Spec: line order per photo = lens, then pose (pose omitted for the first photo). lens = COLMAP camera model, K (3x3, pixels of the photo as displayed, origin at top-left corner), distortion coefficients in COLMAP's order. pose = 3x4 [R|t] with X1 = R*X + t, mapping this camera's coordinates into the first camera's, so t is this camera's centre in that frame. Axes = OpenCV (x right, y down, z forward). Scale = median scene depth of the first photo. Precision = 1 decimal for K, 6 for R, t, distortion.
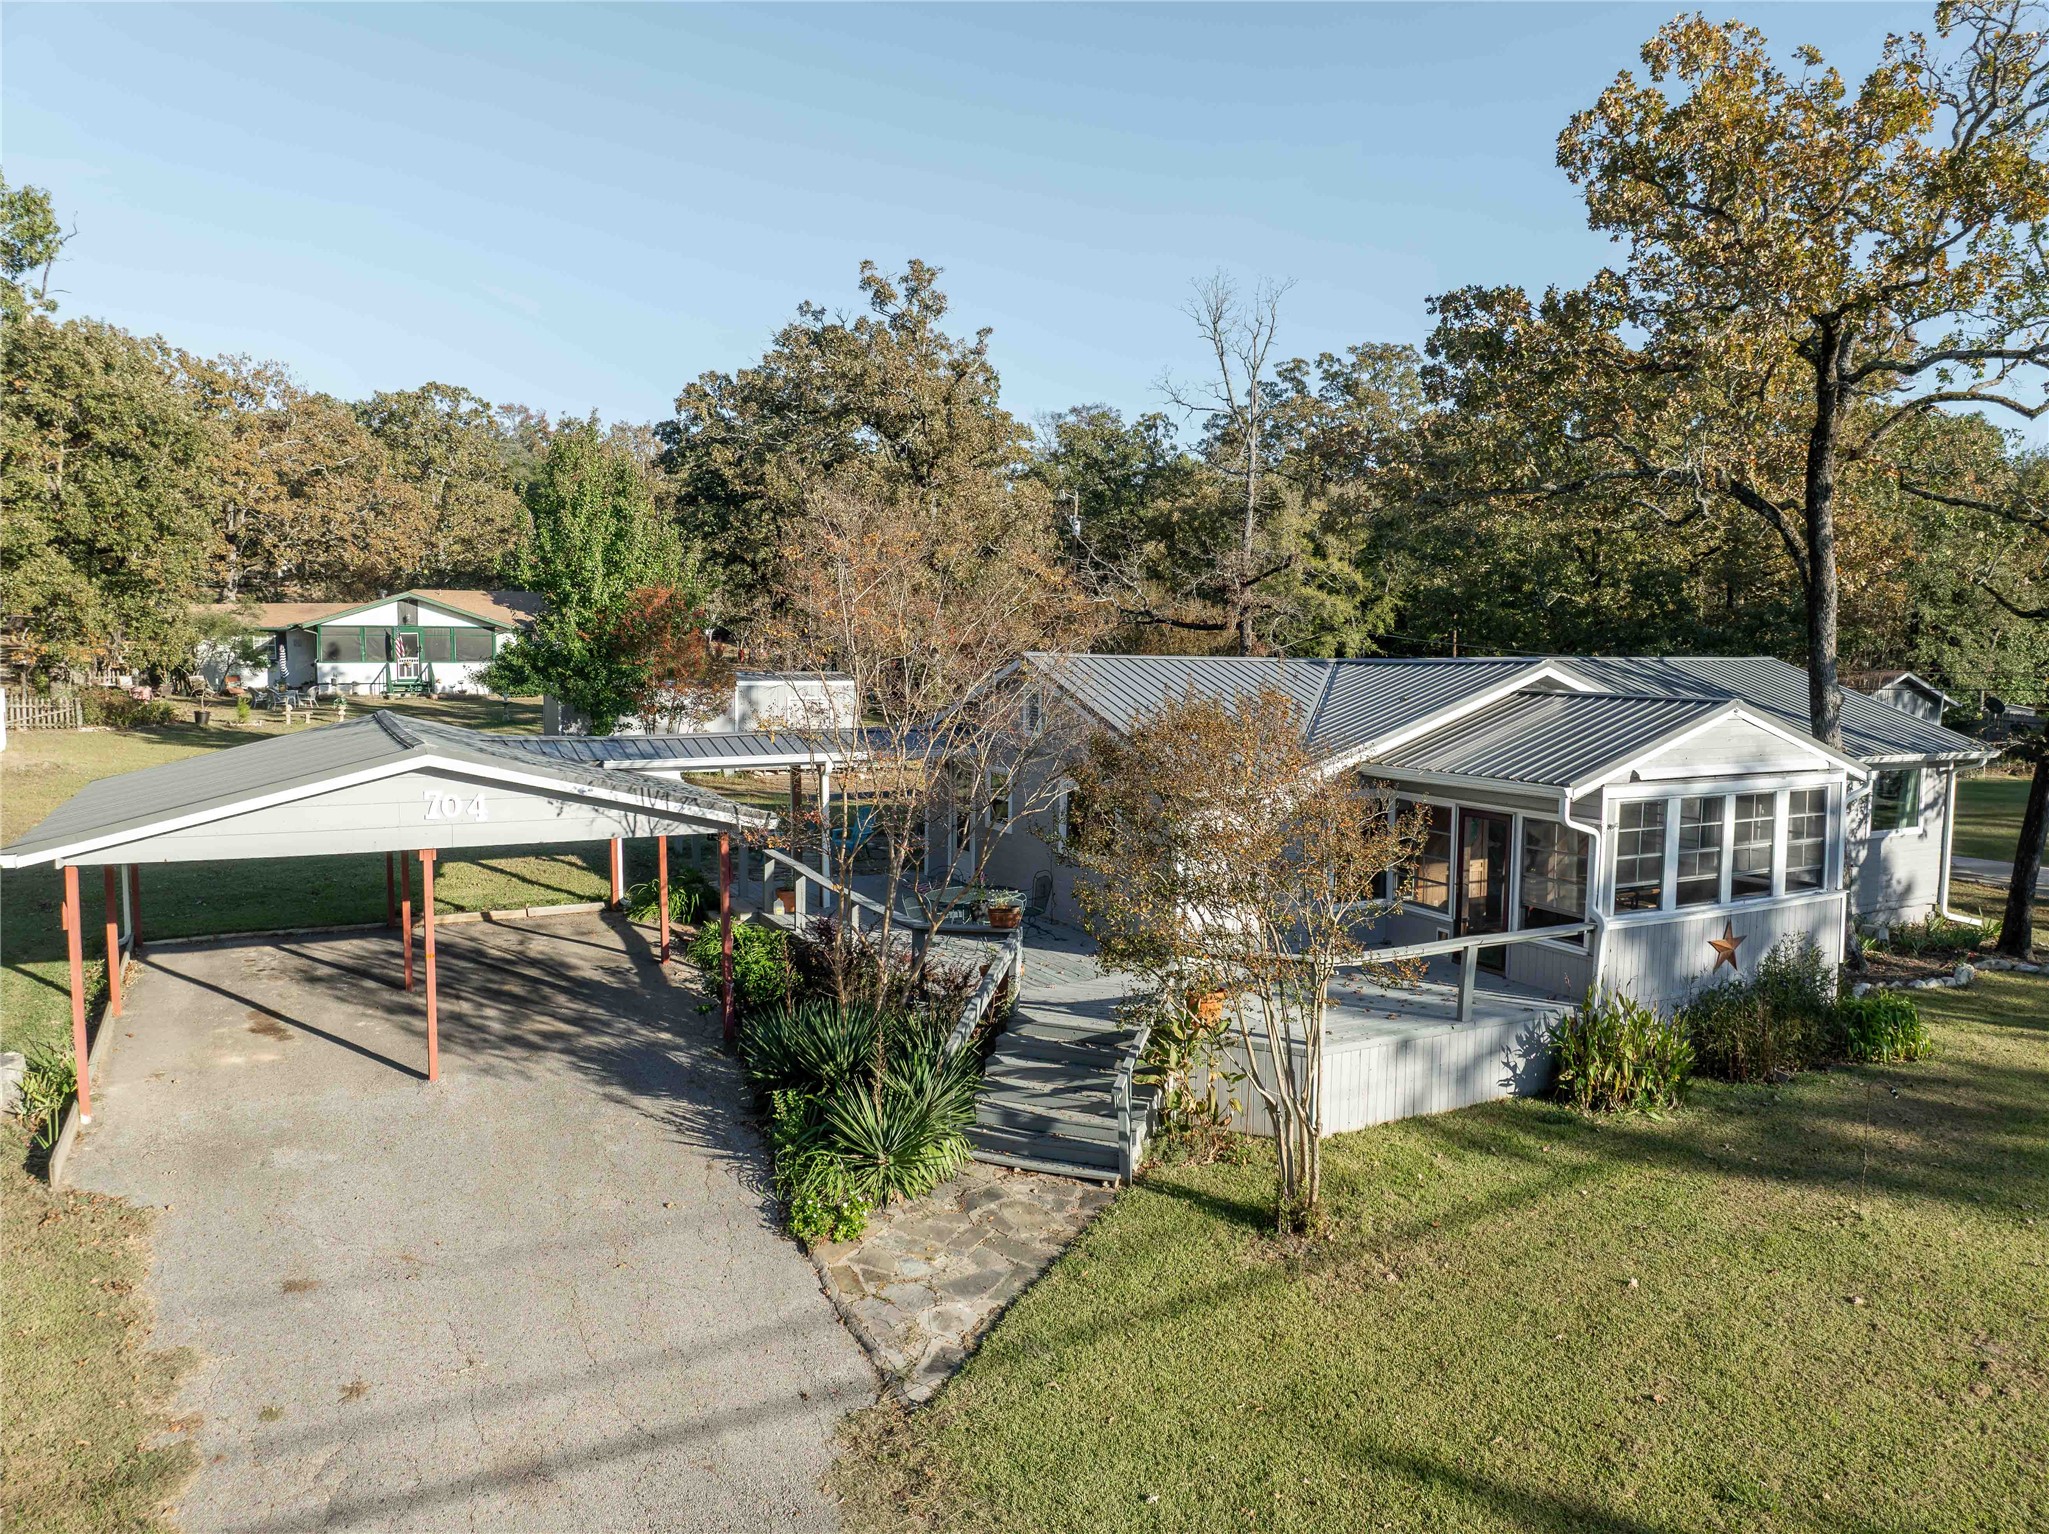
lens RADIAL K [[1476.7, 0, 1024.5], [0, 1476.7, 767.0], [0, 0, 1]] dist [-0.030275, 0.003508]
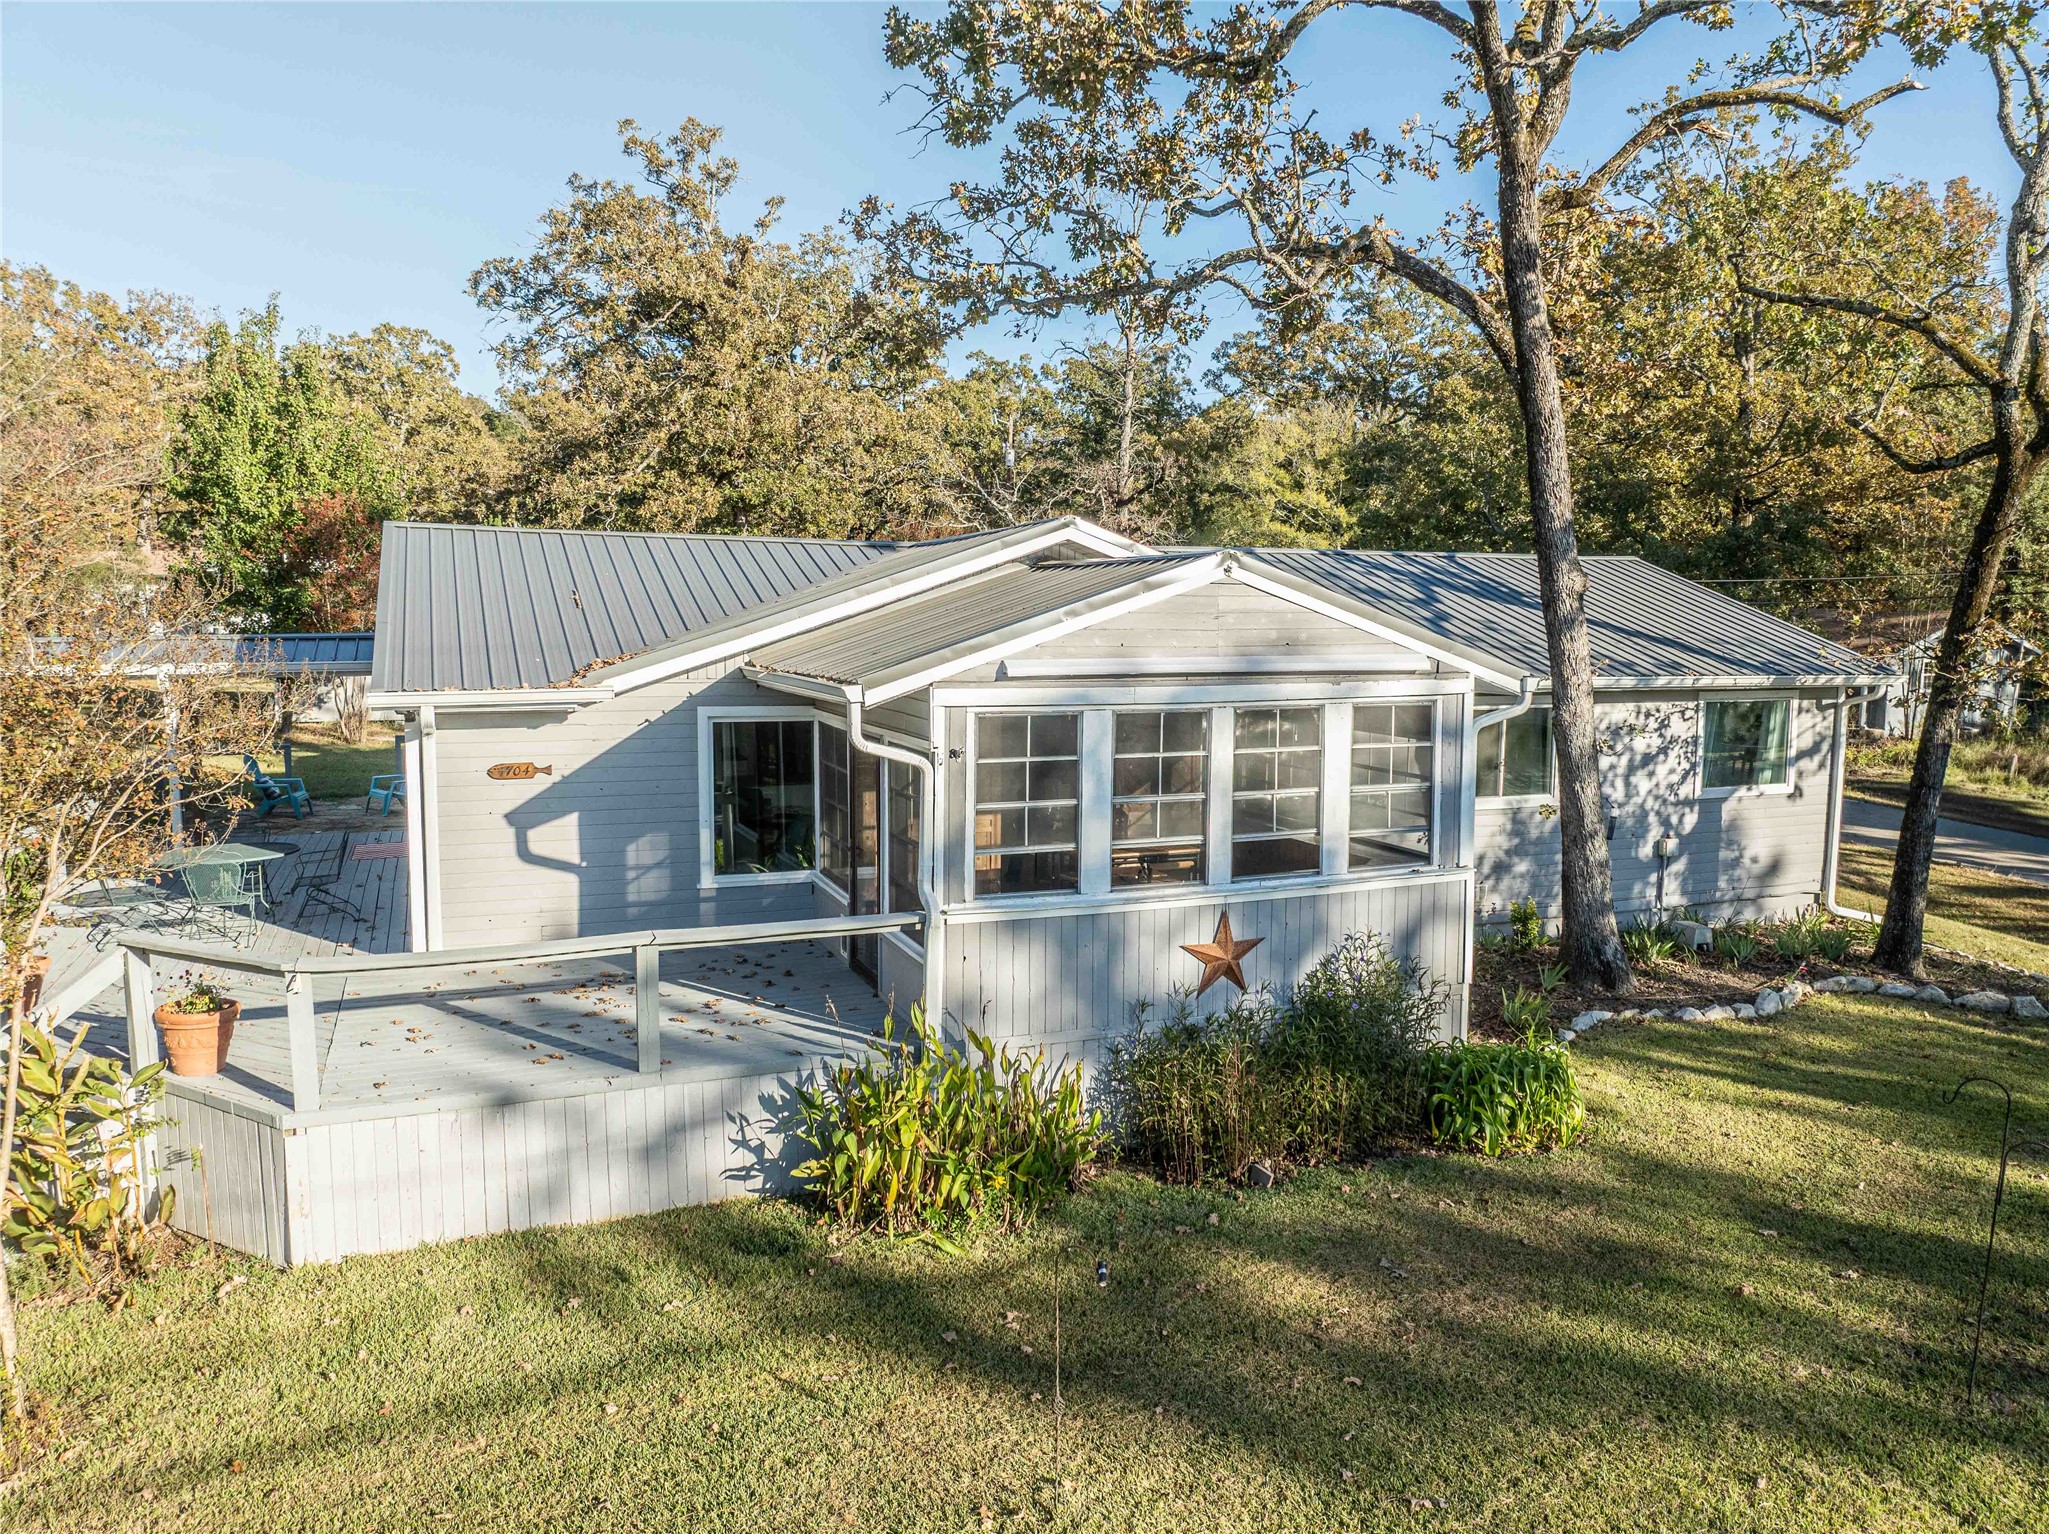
lens RADIAL K [[1476.7, 0, 1024.5], [0, 1476.7, 767.0], [0, 0, 1]] dist [-0.030275, 0.003508]
pose [[0.994909, 0.006969, -0.100531, 0.442560], [-0.005283, 0.999841, 0.017033, 0.032498], [0.100634, -0.016415, 0.994788, 0.363013]]
